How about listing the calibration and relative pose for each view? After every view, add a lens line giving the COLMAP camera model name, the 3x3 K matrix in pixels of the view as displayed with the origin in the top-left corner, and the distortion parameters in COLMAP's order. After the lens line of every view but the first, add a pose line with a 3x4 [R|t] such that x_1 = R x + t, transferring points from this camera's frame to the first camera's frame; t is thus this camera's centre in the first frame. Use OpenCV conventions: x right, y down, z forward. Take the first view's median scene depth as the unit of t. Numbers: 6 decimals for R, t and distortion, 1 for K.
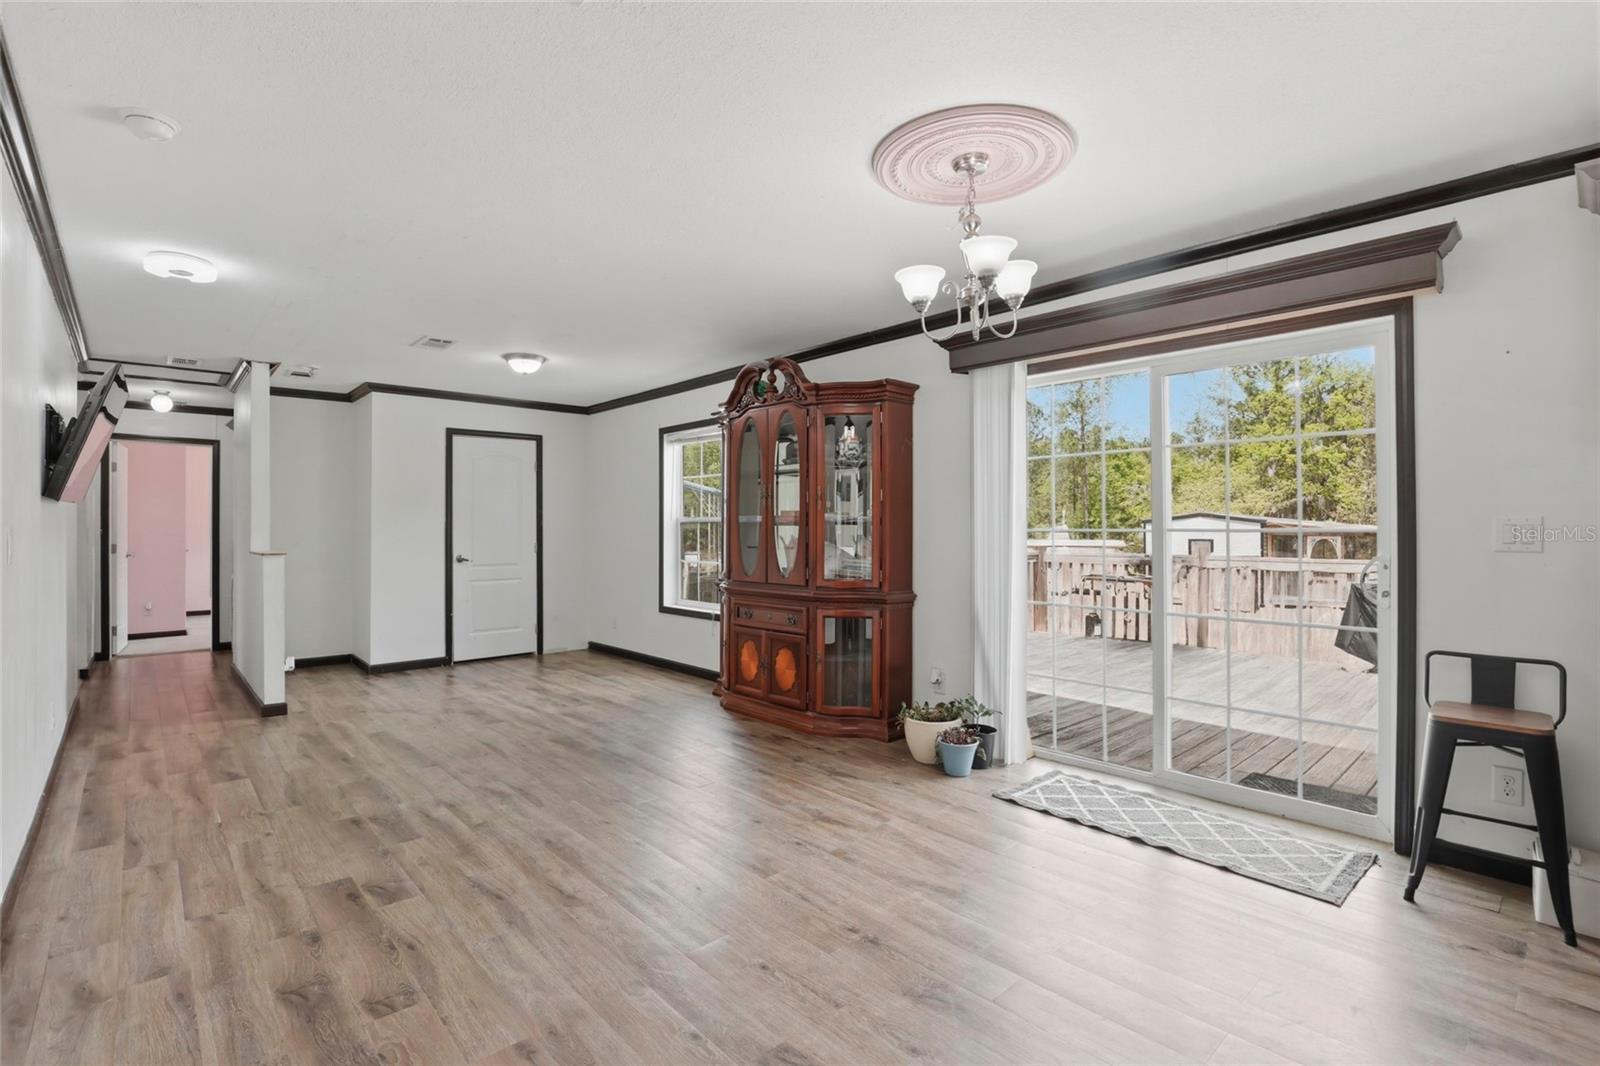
lens RADIAL K [[744.6, 0, 800.7], [0, 744.6, 531.6], [0, 0, 1]] dist [-0.024388, 0.000506]
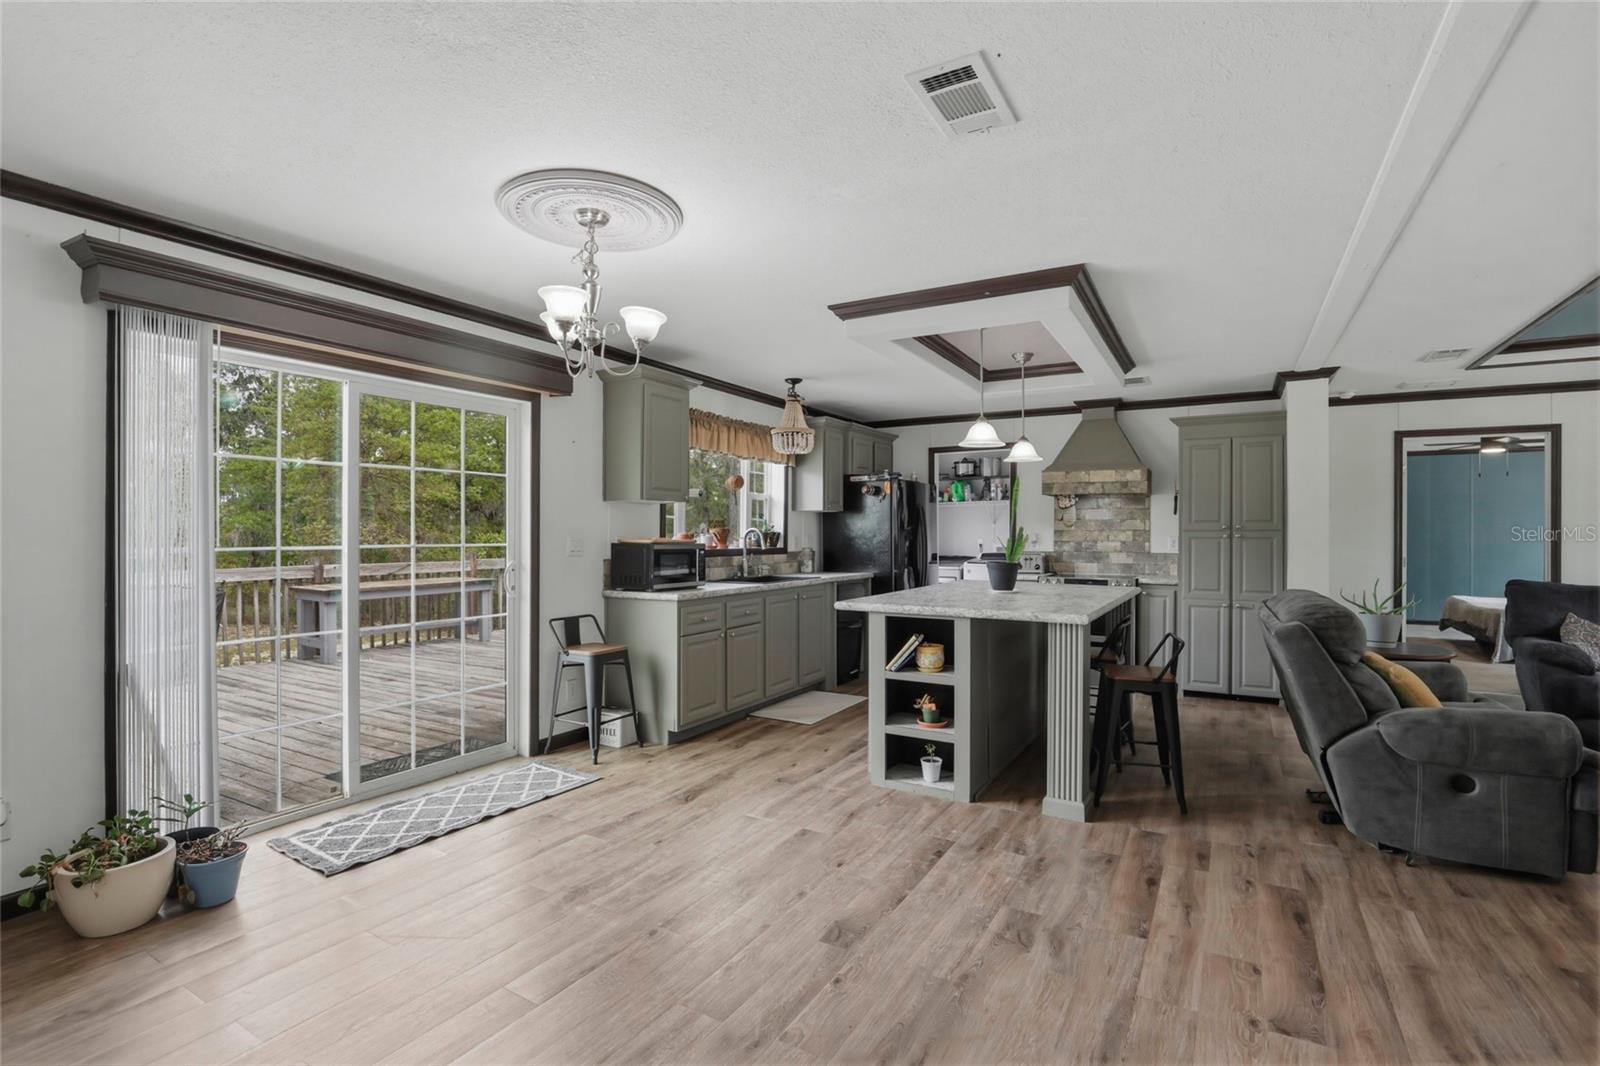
lens RADIAL K [[744.6, 0, 801.7], [0, 744.6, 533.2], [0, 0, 1]] dist [-0.024388, 0.000506]
pose [[-0.302983, 0.003148, 0.952991, -0.706953], [0.003494, 0.999991, -0.002192, -0.017230], [-0.952989, 0.002666, -0.302992, 0.793733]]
